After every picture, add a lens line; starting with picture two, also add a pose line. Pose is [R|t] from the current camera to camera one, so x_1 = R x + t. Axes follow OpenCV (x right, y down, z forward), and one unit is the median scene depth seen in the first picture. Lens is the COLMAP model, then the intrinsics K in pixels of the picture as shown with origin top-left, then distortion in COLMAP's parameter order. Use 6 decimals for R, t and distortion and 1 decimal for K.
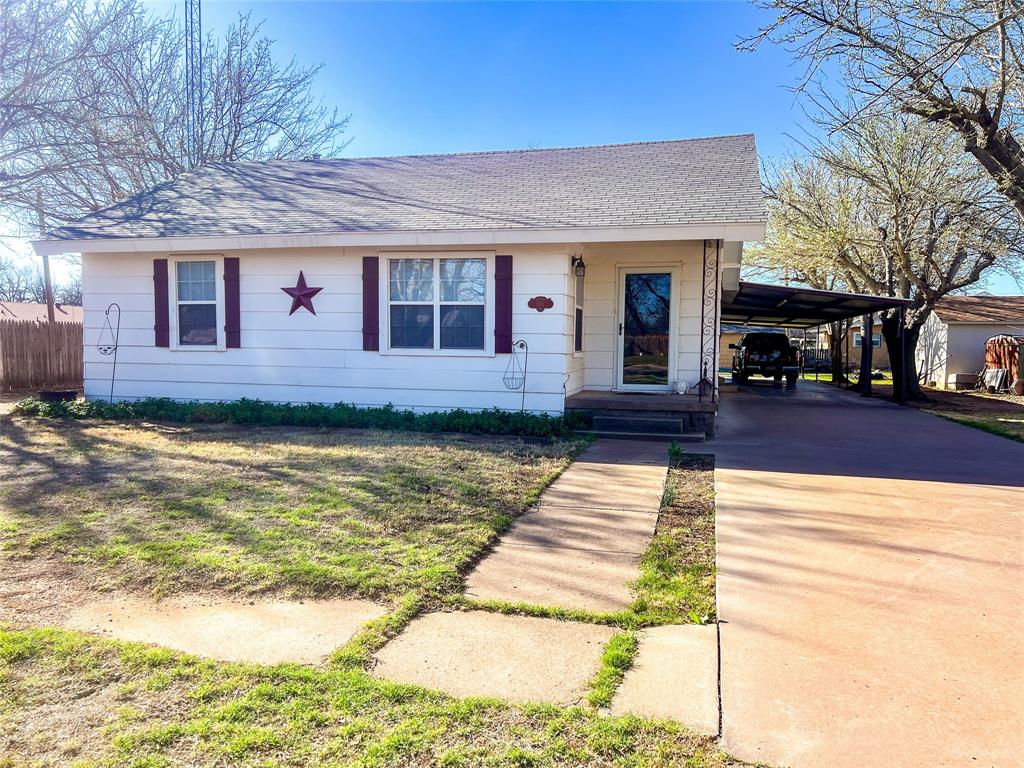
lens RADIAL K [[764.0, 0, 512.4], [0, 764.0, 384.9], [0, 0, 1]] dist [0.048281, -0.007743]
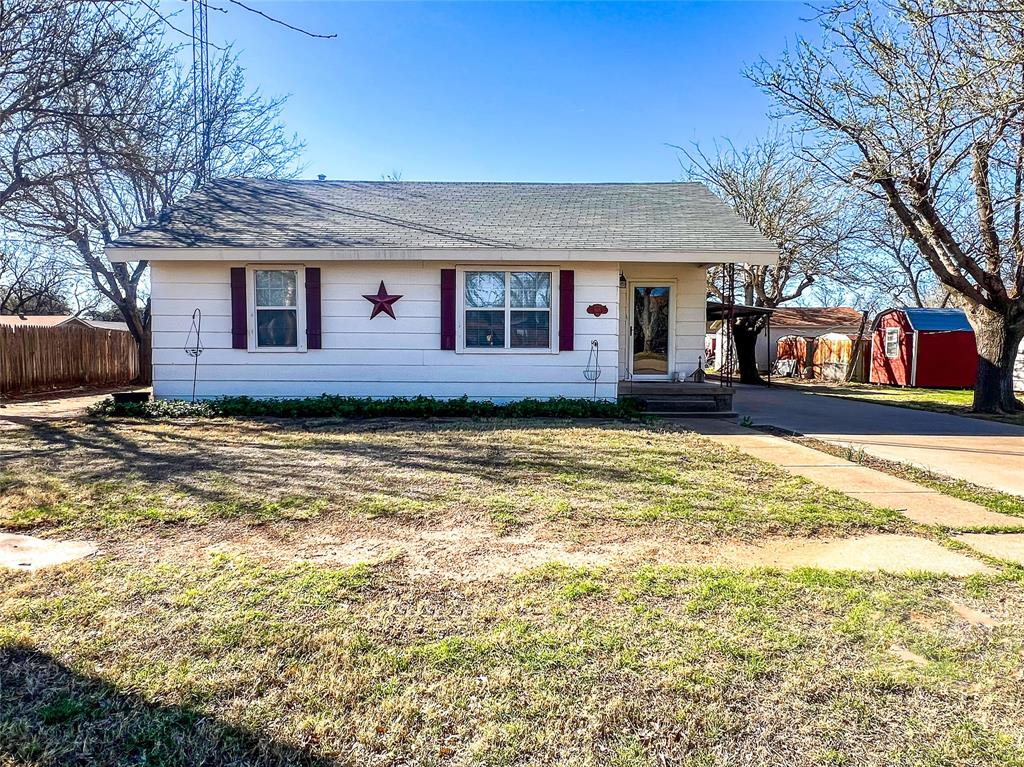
lens RADIAL K [[645.3, 0, 512.5], [0, 645.3, 382.6], [0, 0, 1]] dist [0.005924, 0.003542]
pose [[0.967179, -0.022939, 0.253058, -0.335050], [0.021504, 0.999733, 0.008435, -0.001429], [-0.253184, -0.002716, 0.967414, 0.027098]]
